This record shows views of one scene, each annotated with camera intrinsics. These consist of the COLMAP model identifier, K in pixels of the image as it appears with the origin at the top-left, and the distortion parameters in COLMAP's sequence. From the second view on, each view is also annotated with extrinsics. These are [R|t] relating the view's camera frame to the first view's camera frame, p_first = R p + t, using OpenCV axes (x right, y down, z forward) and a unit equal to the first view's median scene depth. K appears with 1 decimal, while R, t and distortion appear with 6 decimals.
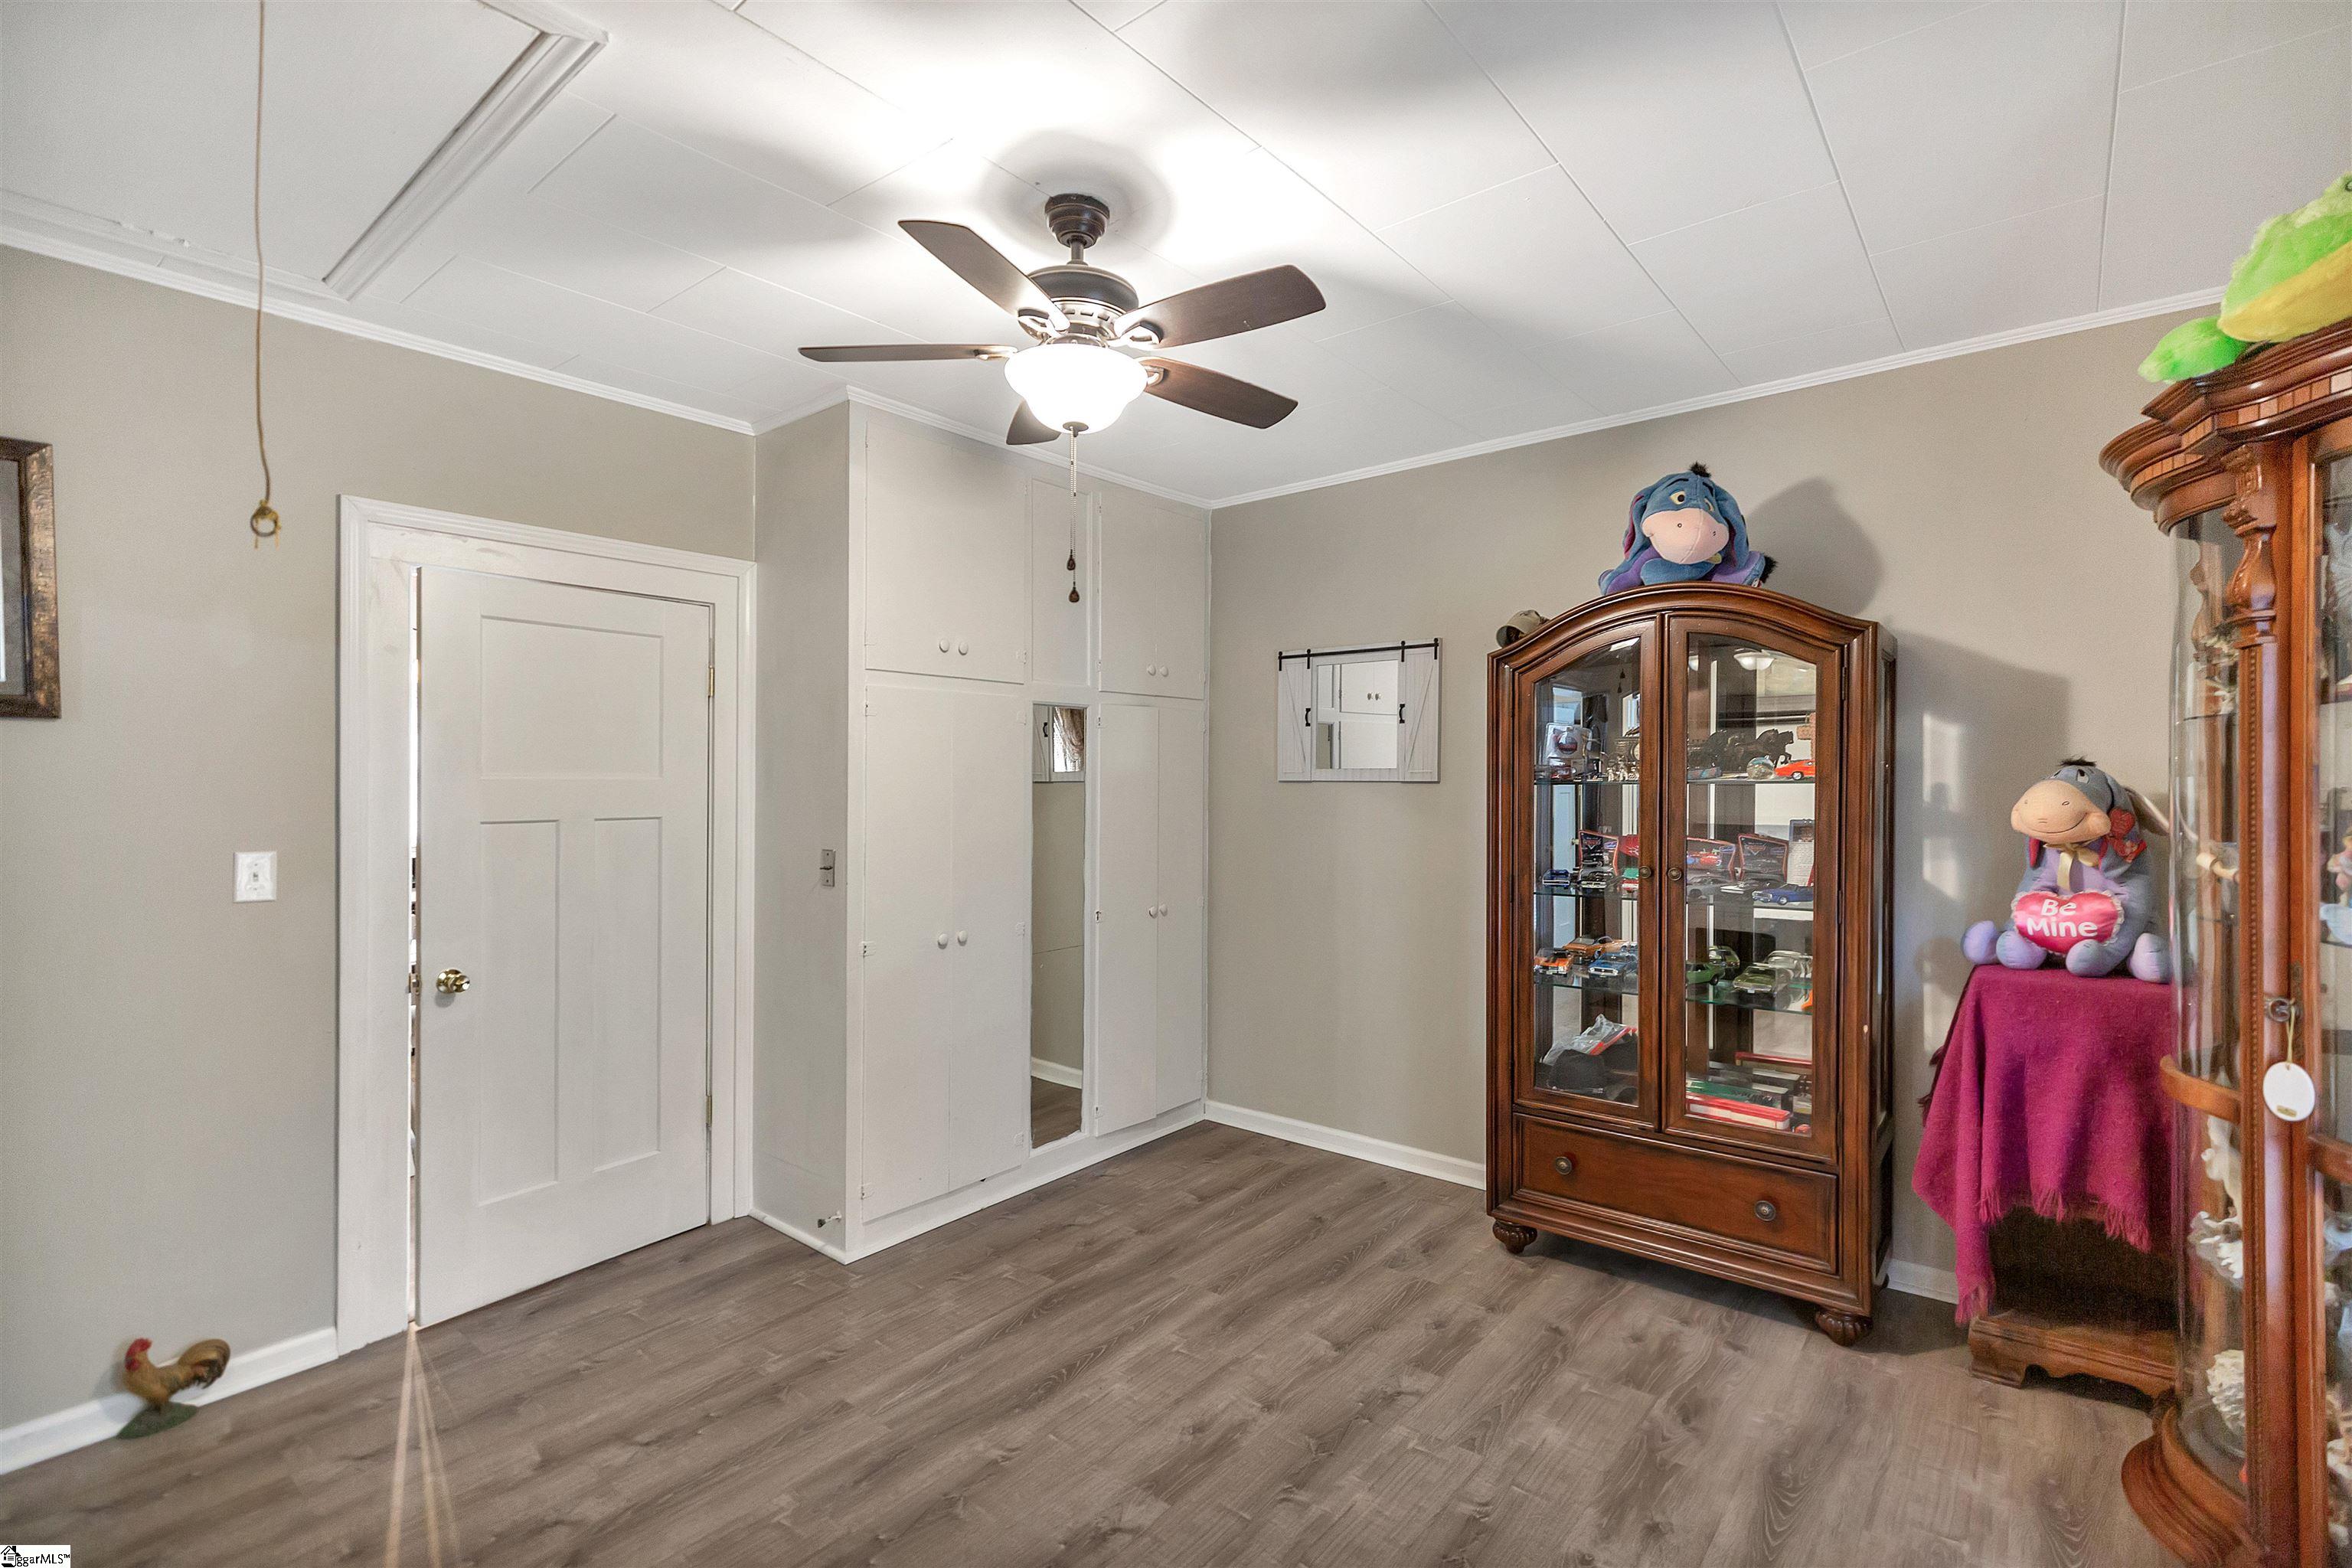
lens RADIAL K [[1059.1, 0, 1202.6], [0, 1059.1, 770.6], [0, 0, 1]] dist [0.008509, 0.000280]
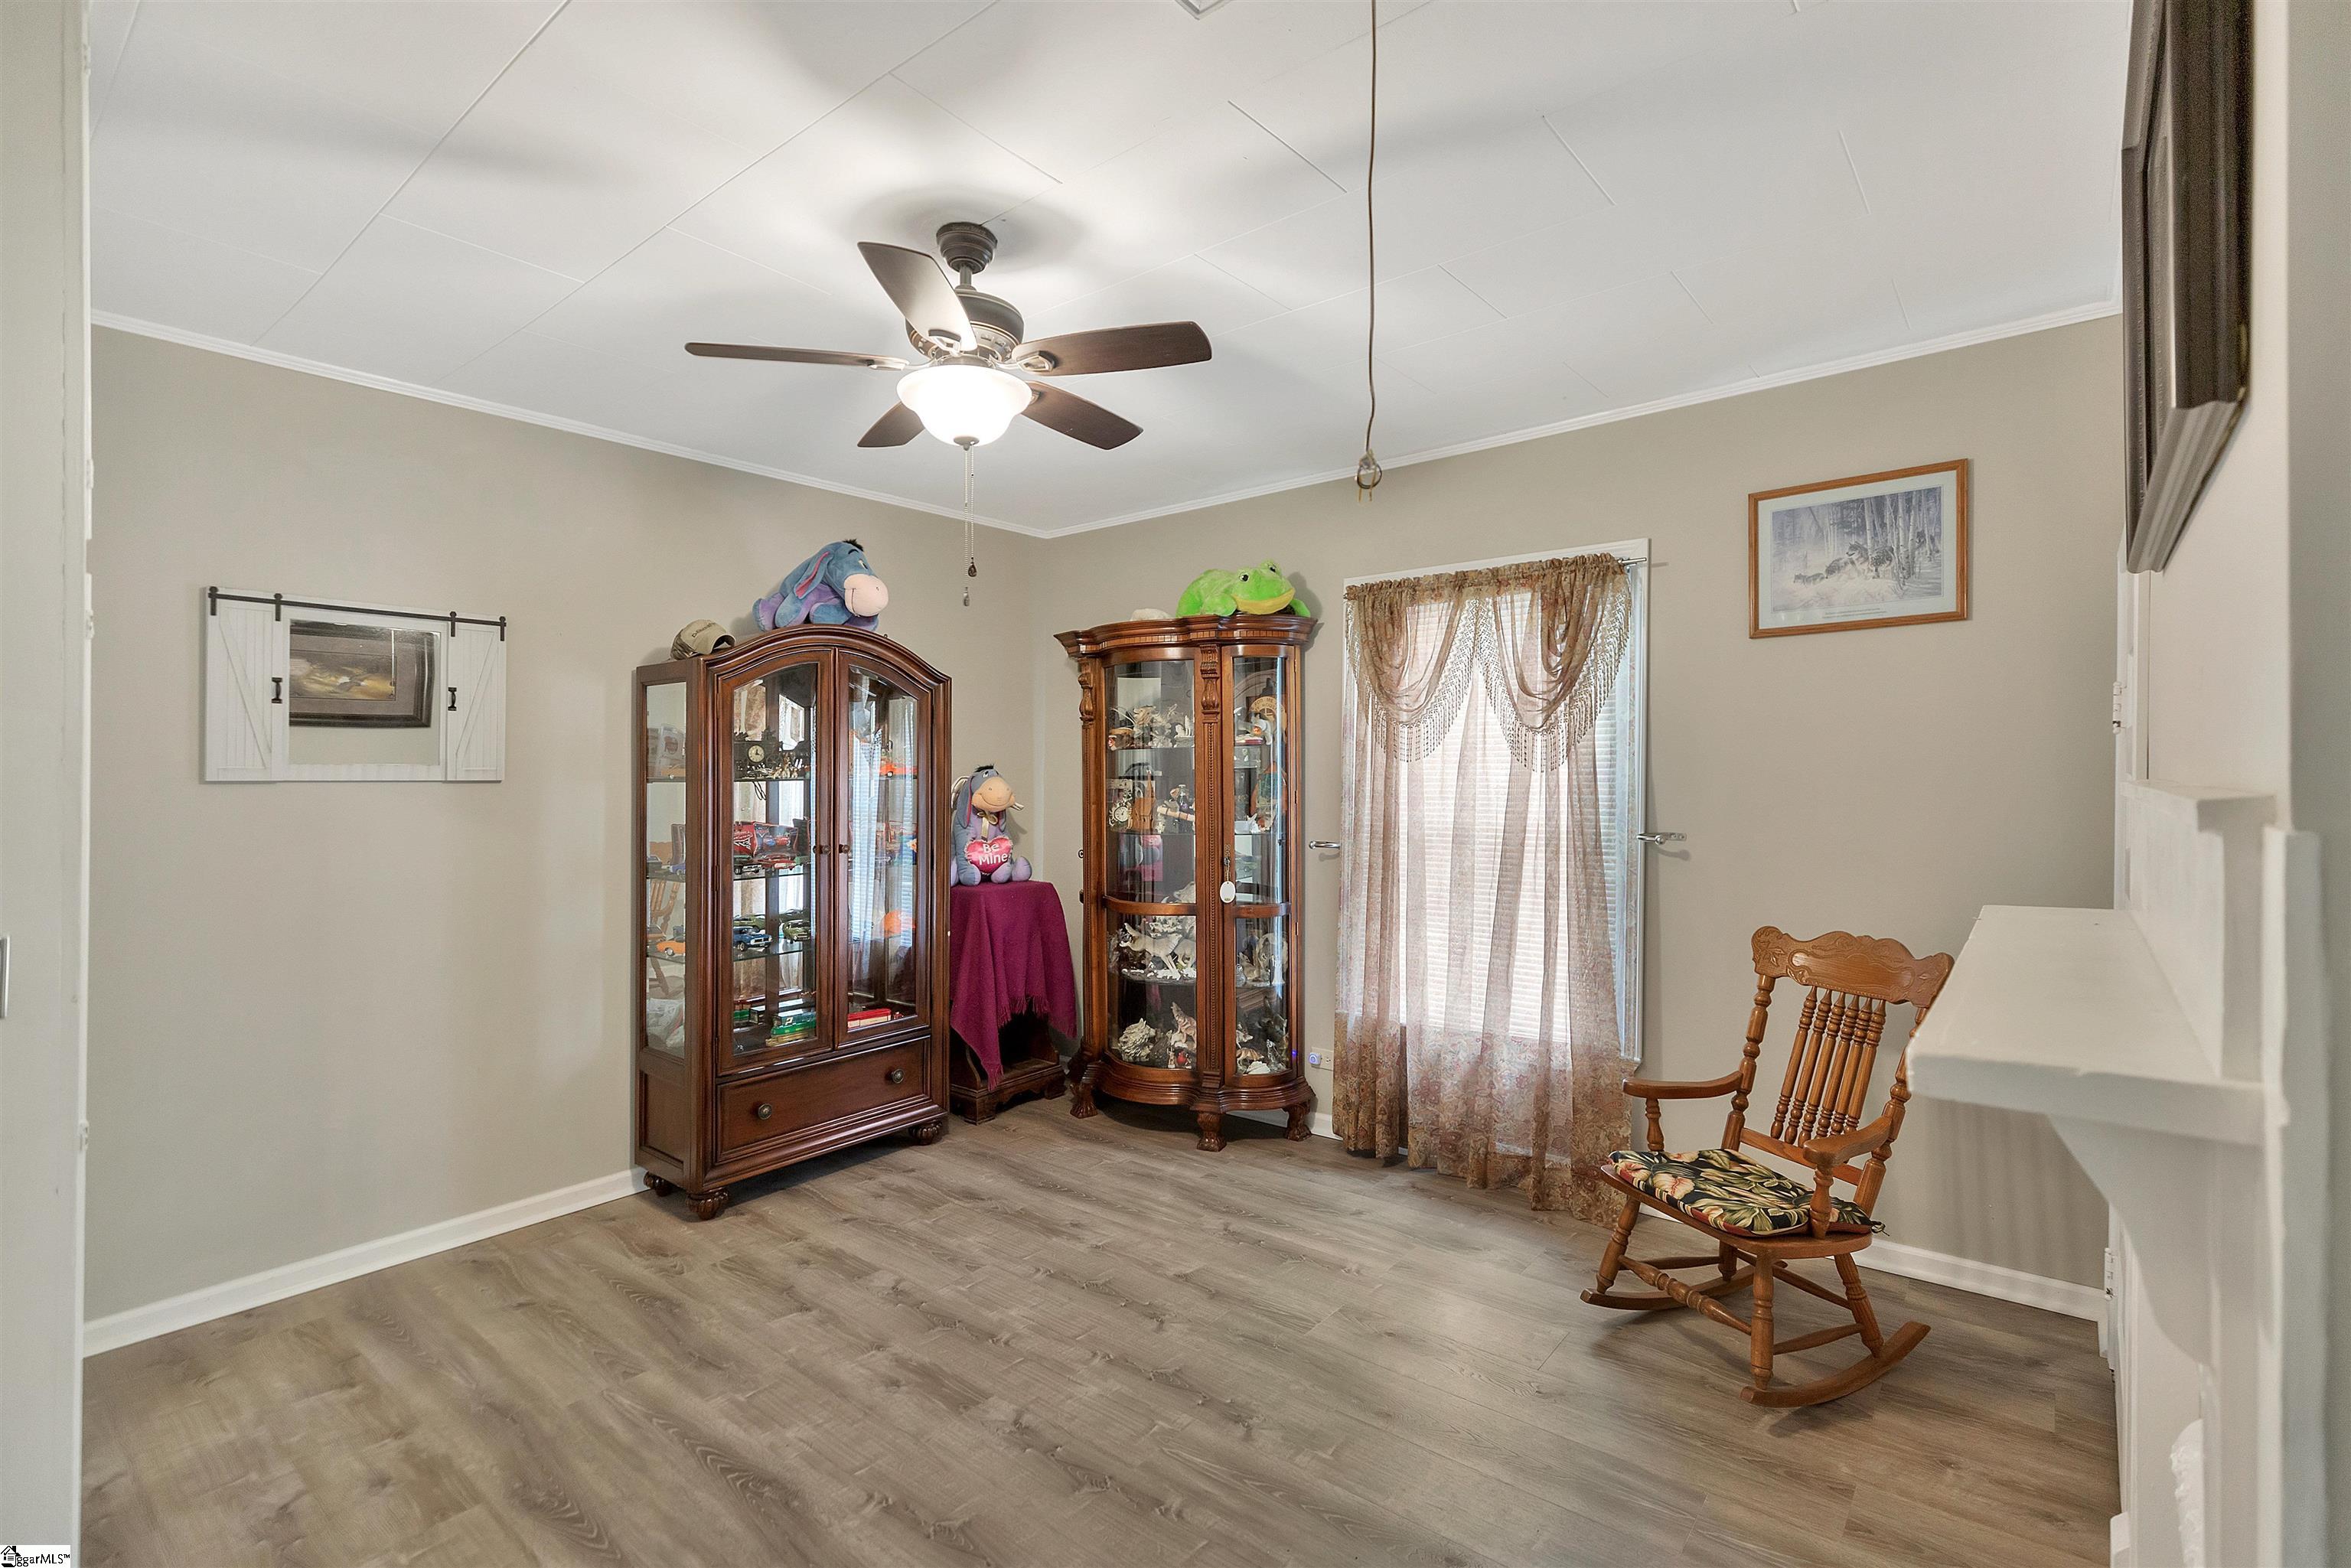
lens RADIAL K [[1084.6, 0, 1175.5], [0, 1084.6, 784.0], [0, 0, 1]] dist [0.003526, 0.000693]
pose [[0.011695, -0.000470, 0.999931, -0.954633], [-0.000703, 1.000000, 0.000479, 0.017715], [-0.999931, -0.000708, 0.011695, 0.620775]]
